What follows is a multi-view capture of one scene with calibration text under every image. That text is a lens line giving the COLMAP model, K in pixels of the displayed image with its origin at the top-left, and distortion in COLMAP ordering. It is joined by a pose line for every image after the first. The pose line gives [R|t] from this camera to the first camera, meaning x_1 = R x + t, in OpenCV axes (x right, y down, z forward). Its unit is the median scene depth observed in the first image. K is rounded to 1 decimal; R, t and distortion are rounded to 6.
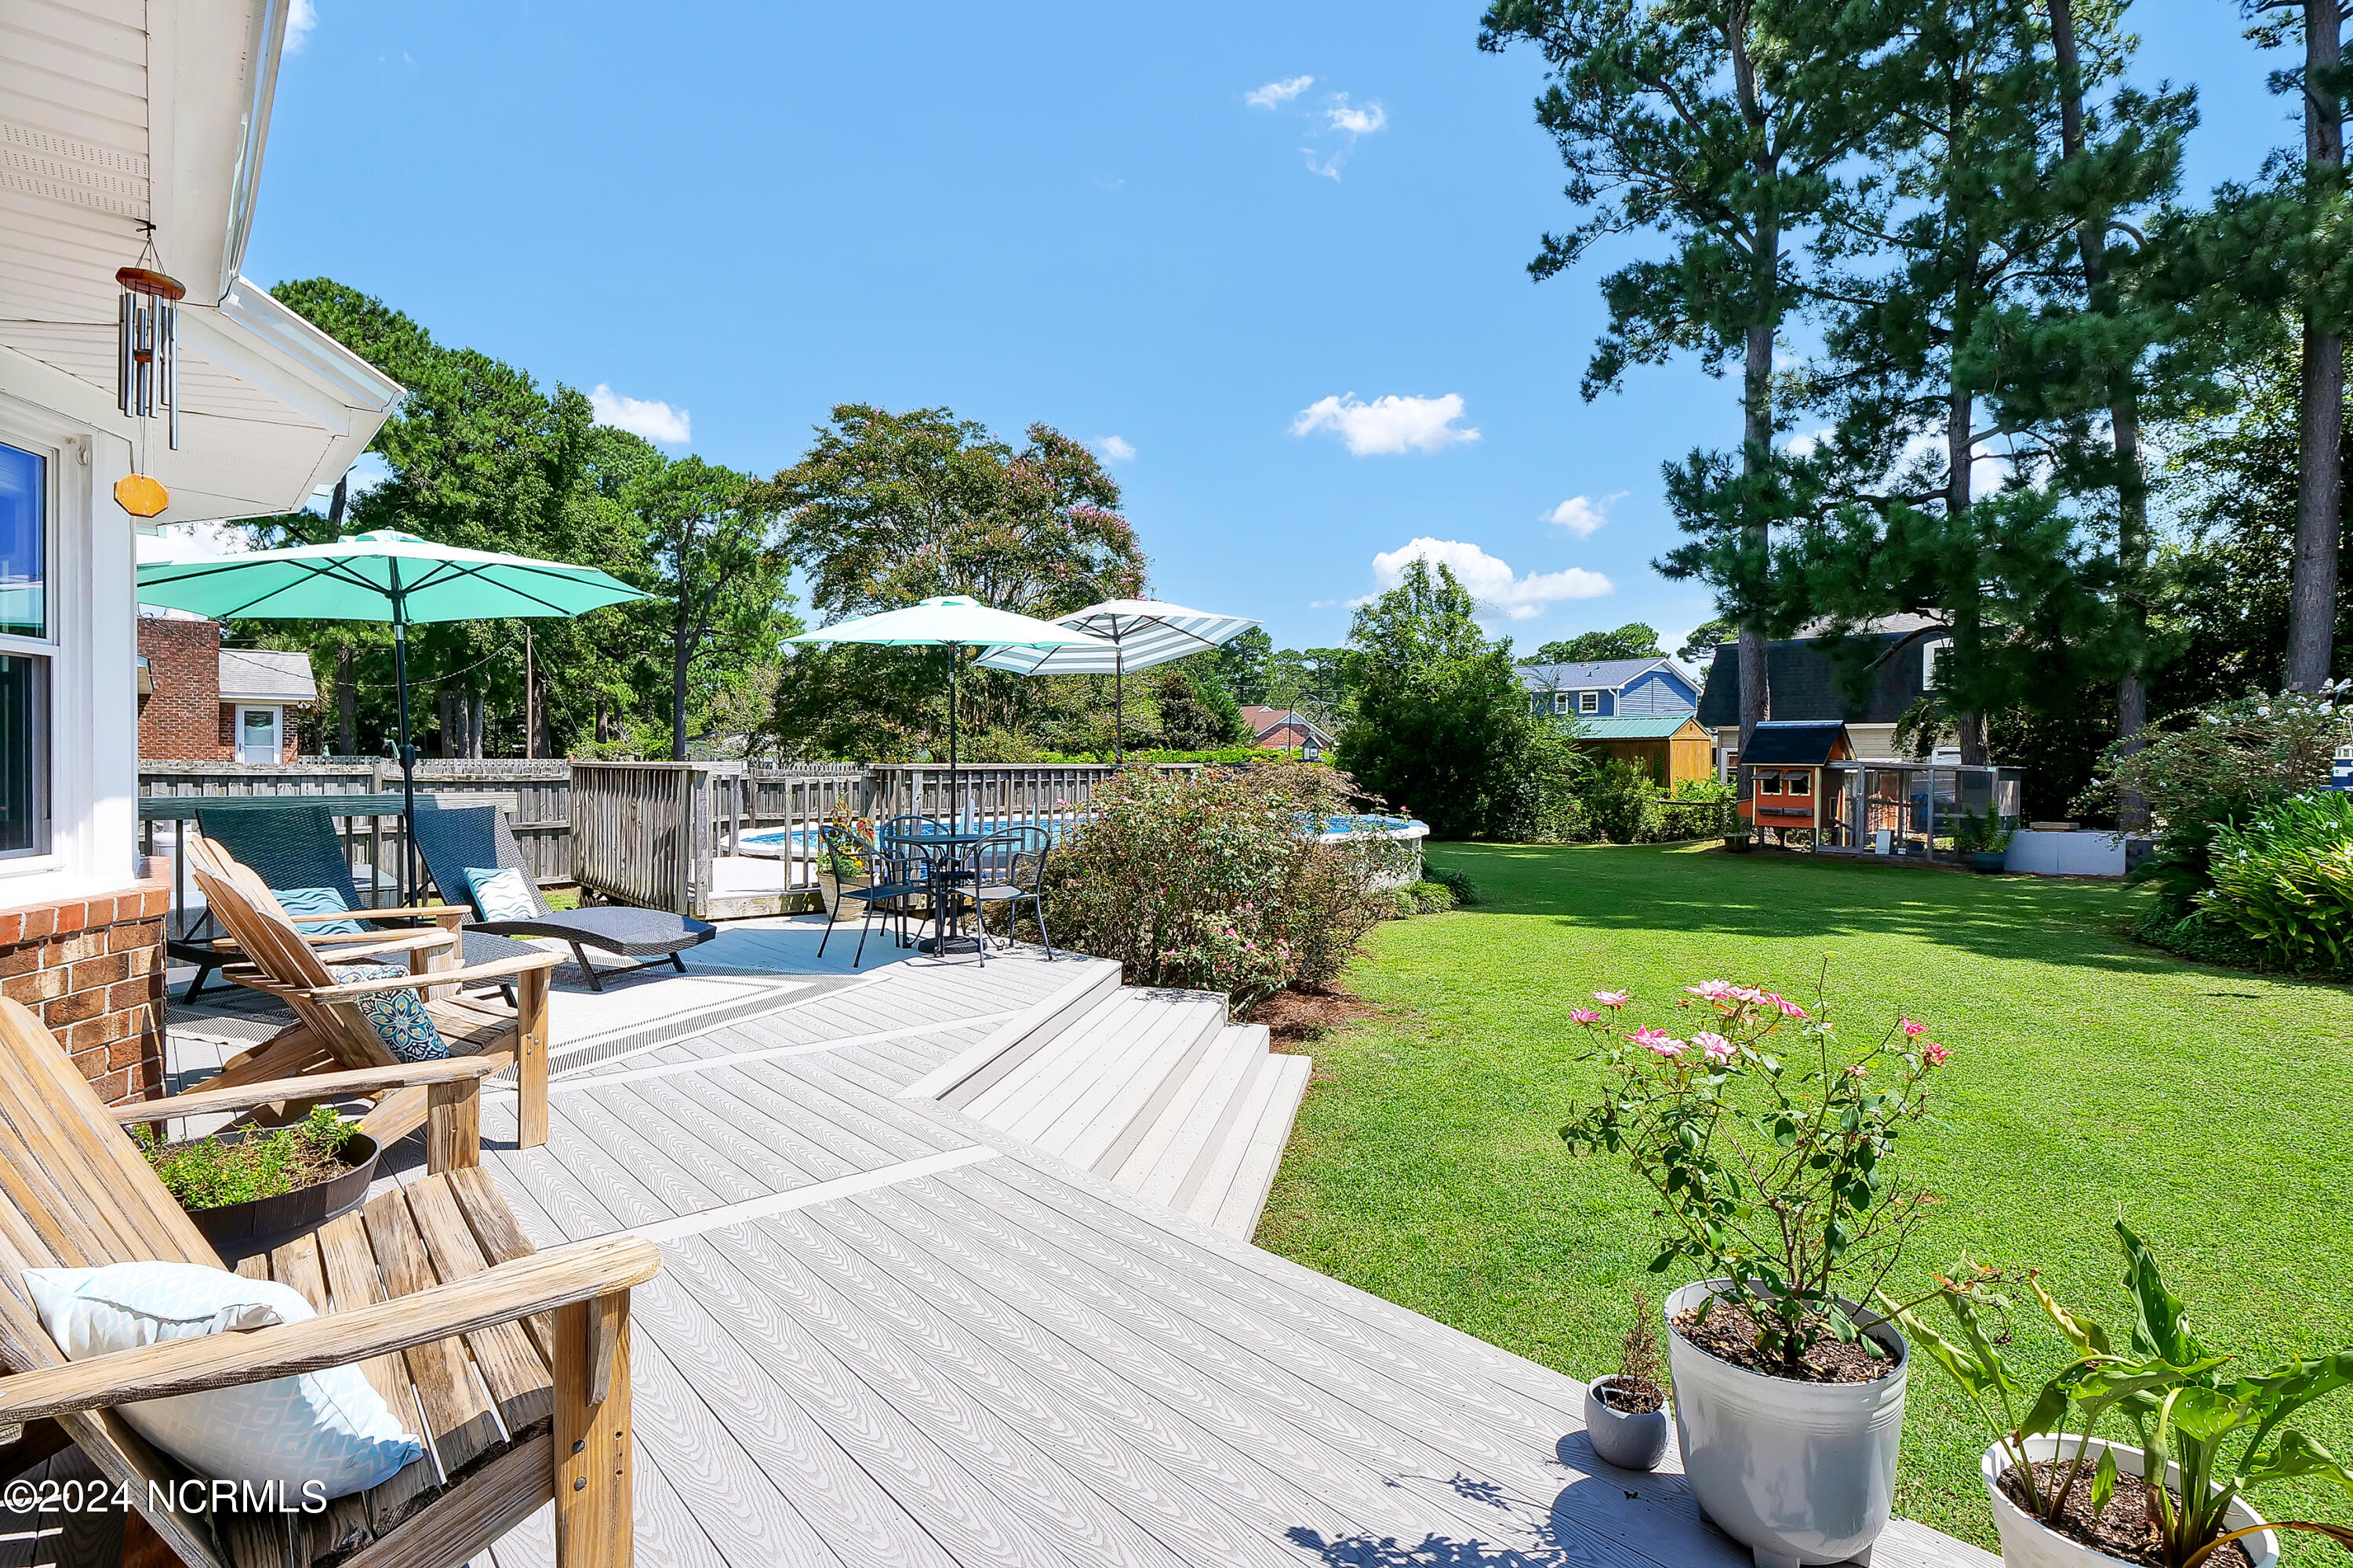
lens RADIAL K [[1153.3, 0, 1164.4], [0, 1153.3, 758.0], [0, 0, 1]] dist [-0.004999, -0.001552]
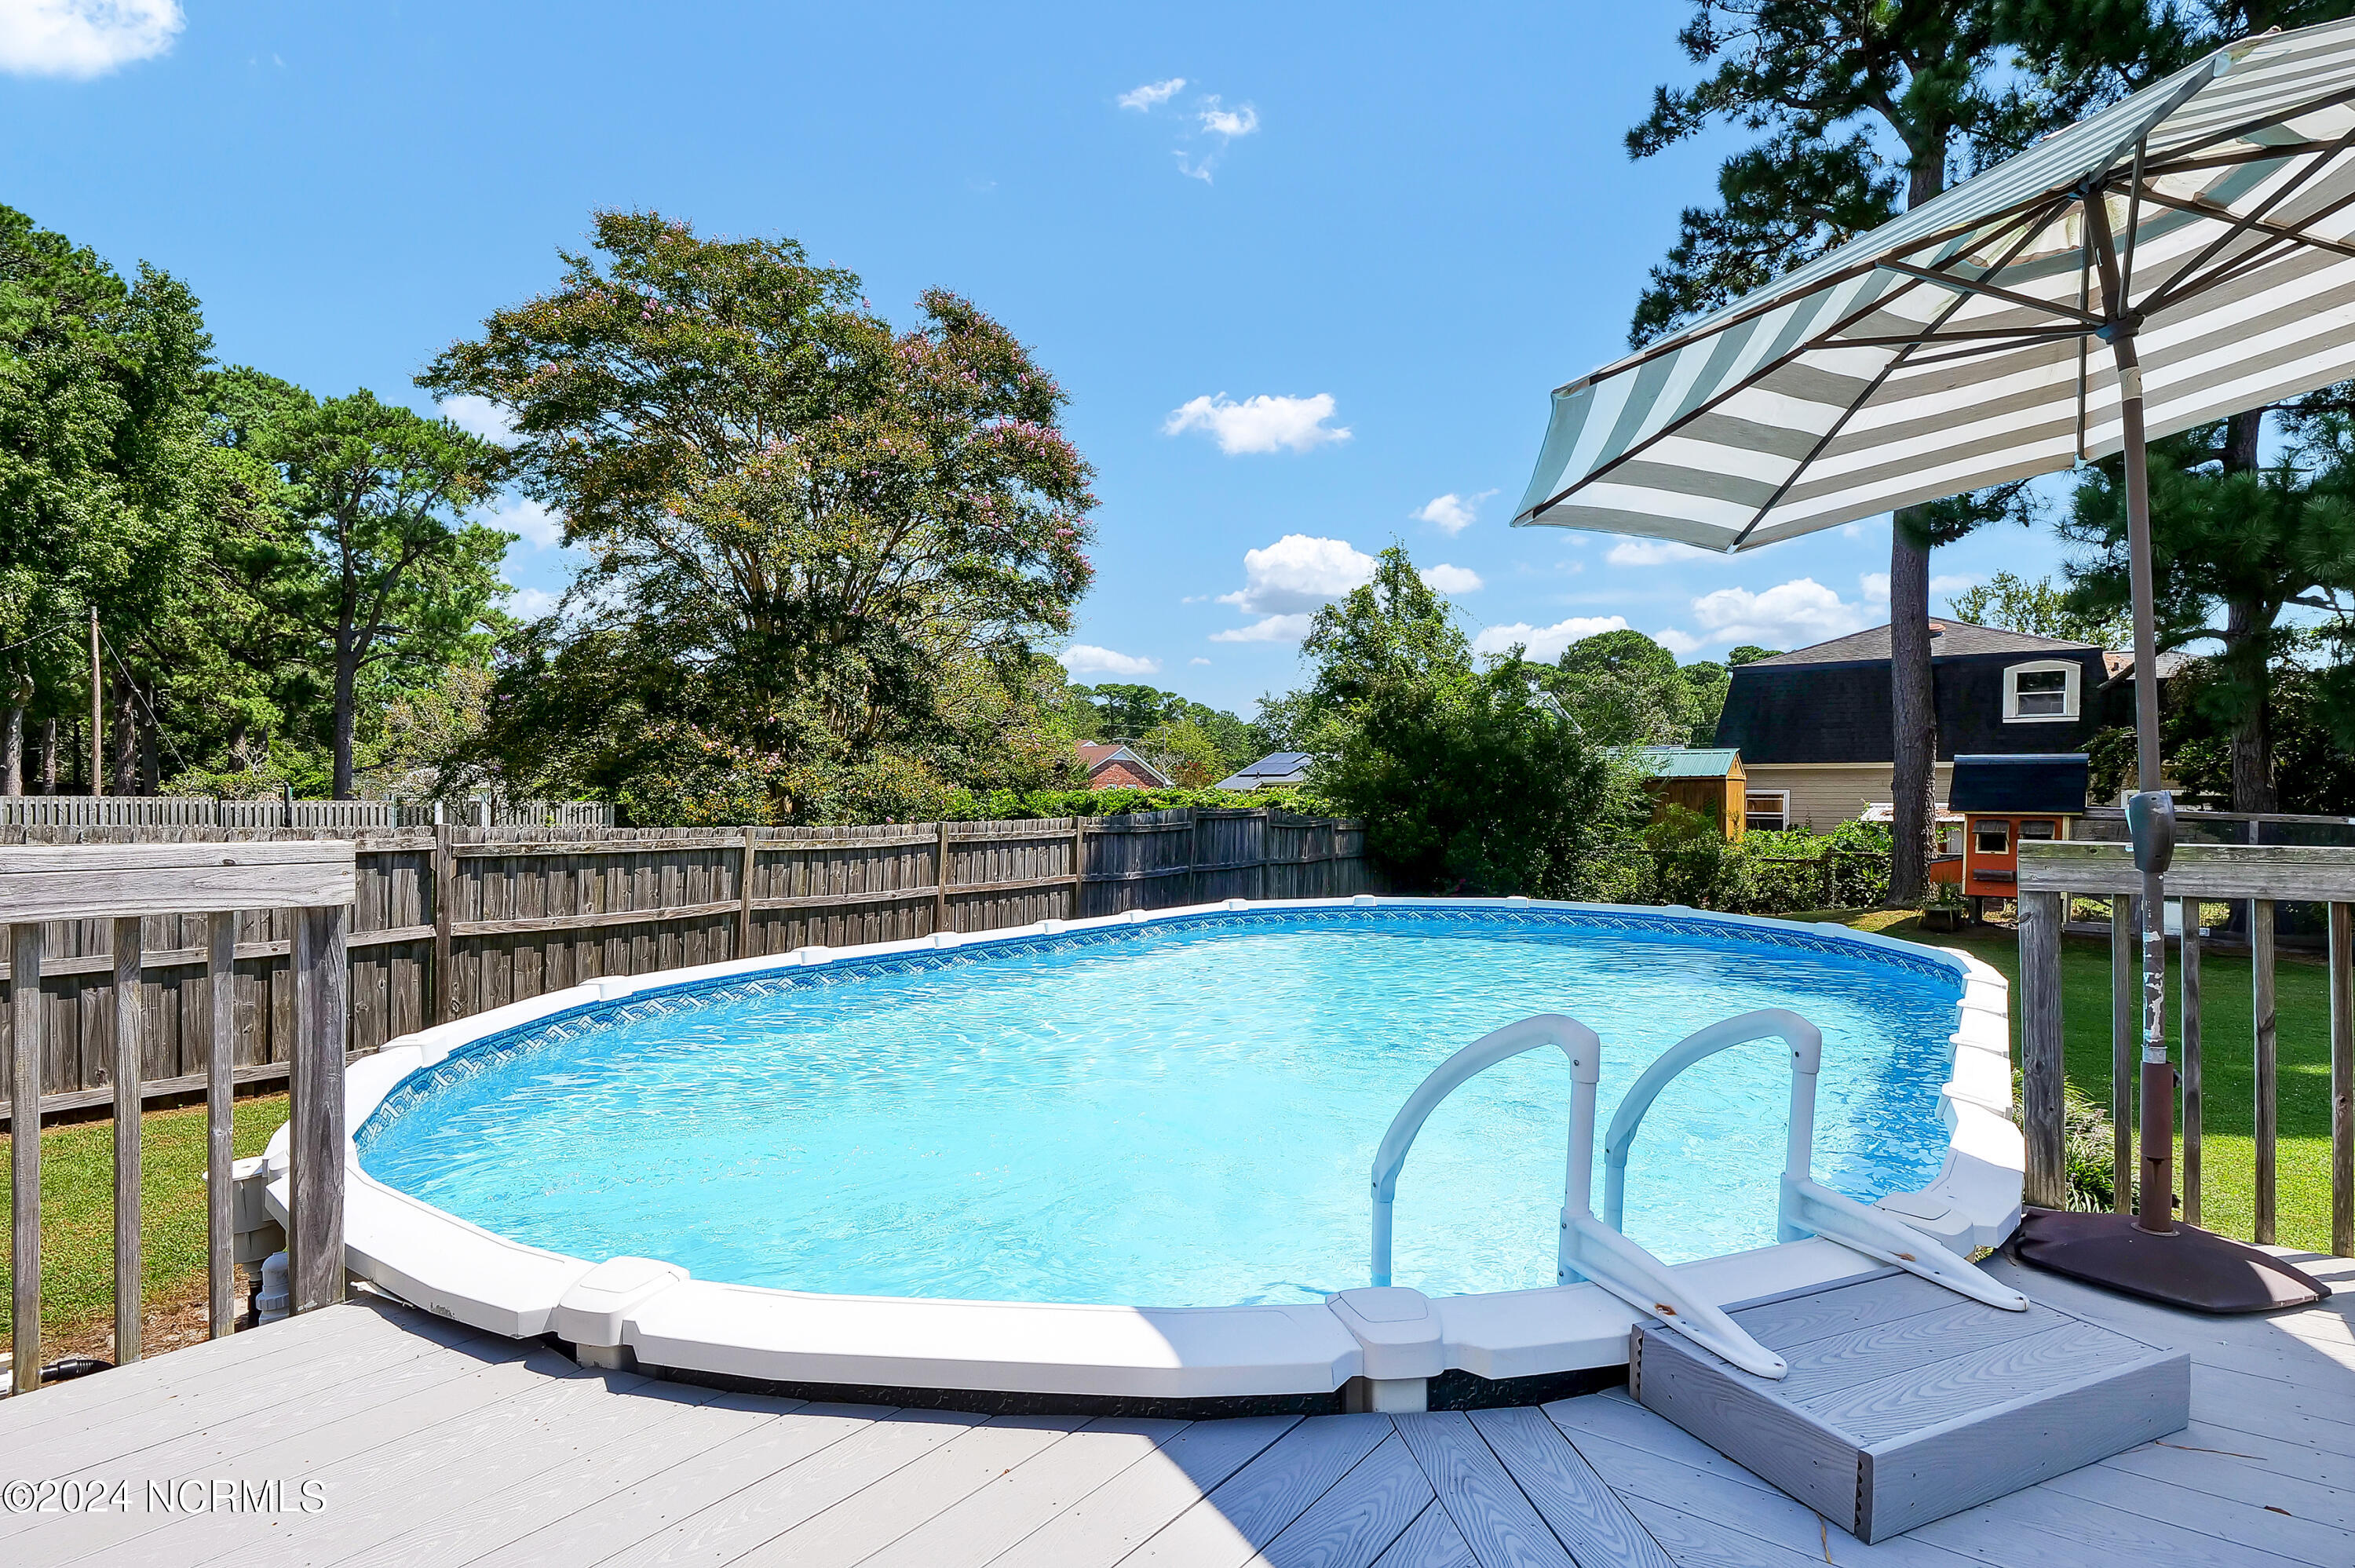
lens RADIAL K [[1128.0, 0, 1178.7], [0, 1128.0, 803.6], [0, 0, 1]] dist [-0.004347, -0.001390]
pose [[0.973584, 0.002885, 0.228311, -0.069895], [-0.004281, 0.999975, 0.005618, -0.001036], [-0.228289, -0.006447, 0.973572, 0.198313]]
